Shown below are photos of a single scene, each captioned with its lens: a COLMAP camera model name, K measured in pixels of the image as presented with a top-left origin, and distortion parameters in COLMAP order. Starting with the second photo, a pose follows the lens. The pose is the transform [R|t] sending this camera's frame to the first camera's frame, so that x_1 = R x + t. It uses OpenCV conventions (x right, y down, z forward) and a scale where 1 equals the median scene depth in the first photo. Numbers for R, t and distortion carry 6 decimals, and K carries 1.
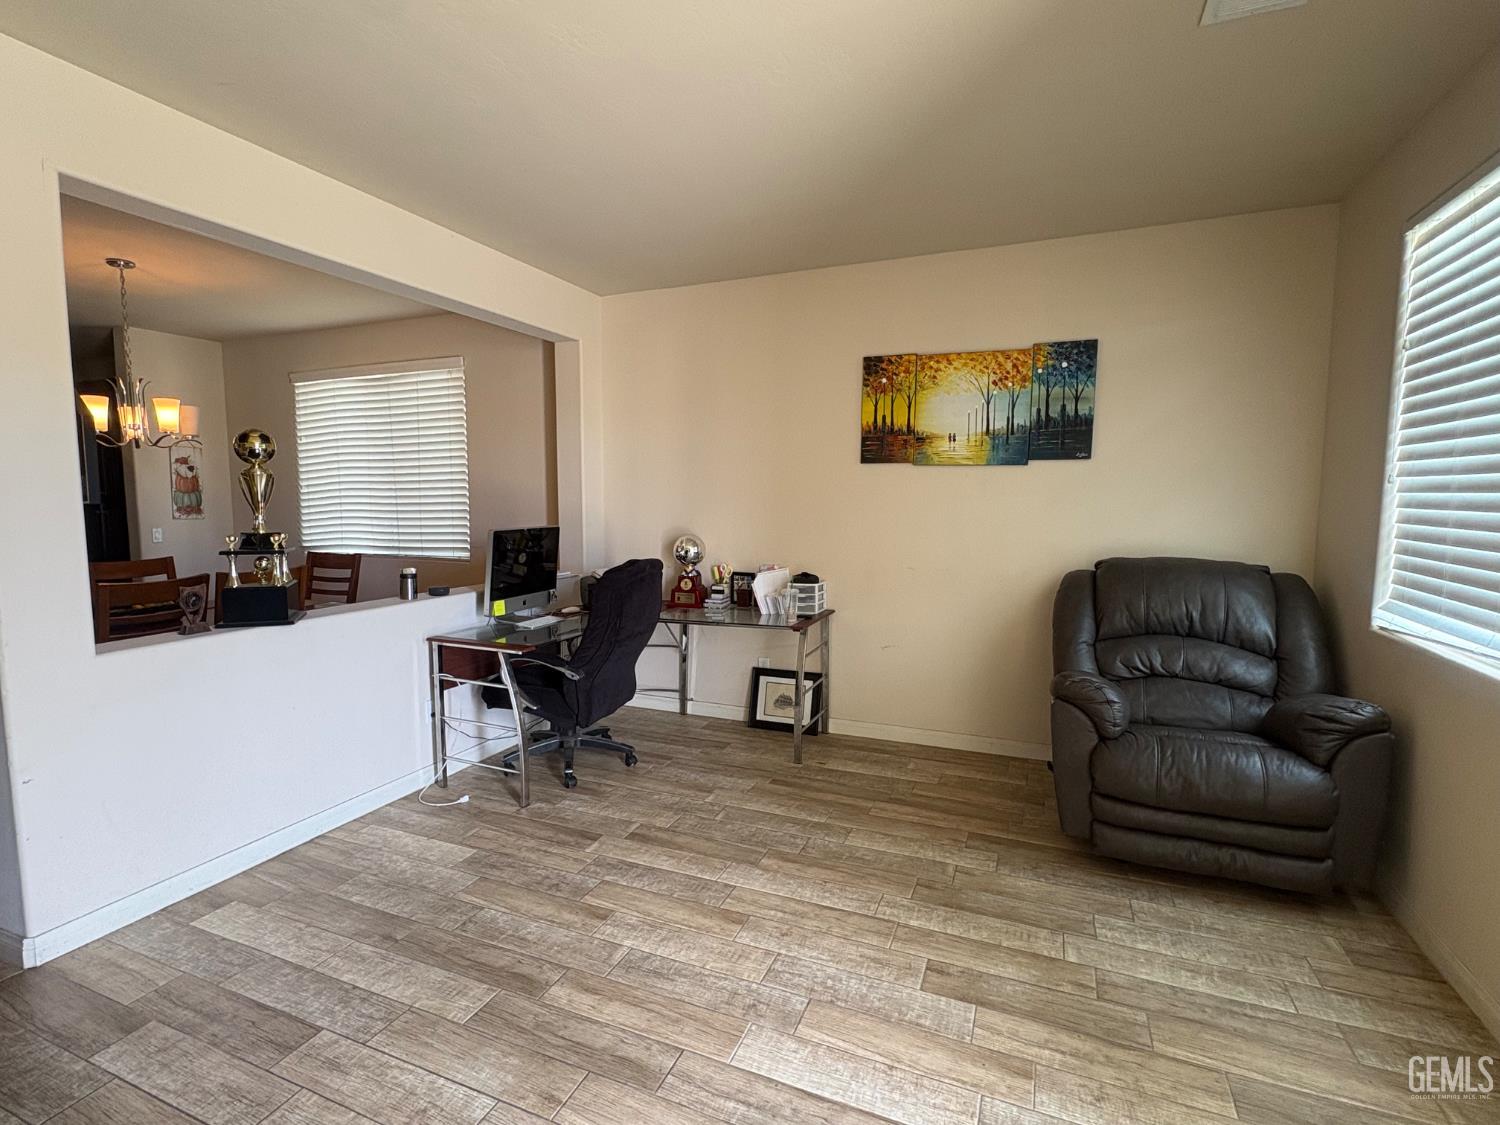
lens RADIAL K [[728.4, 0, 756.2], [0, 728.4, 564.2], [0, 0, 1]] dist [0.000404, 0.000395]
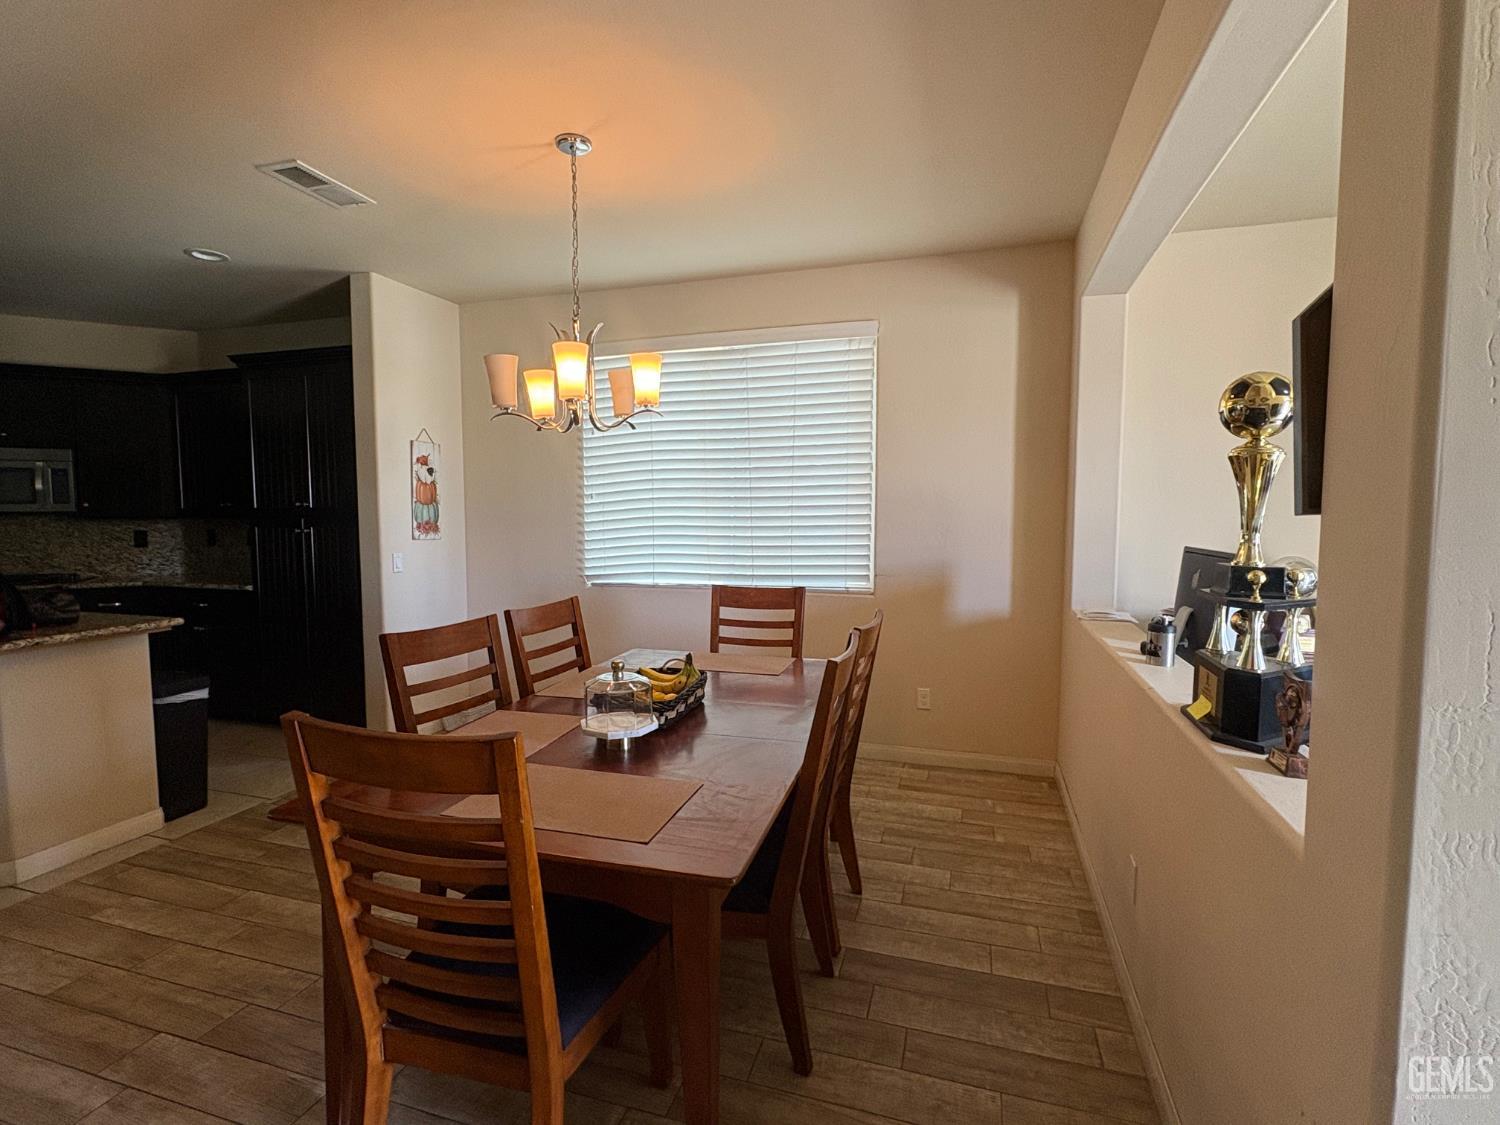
lens RADIAL K [[728.4, 0, 741.3], [0, 728.4, 559.5], [0, 0, 1]] dist [0.000404, 0.000395]
pose [[0.995629, -0.008012, 0.093057, -0.539127], [0.010813, 0.999502, -0.029634, -0.016807], [-0.092773, 0.030511, 0.995220, 0.241243]]
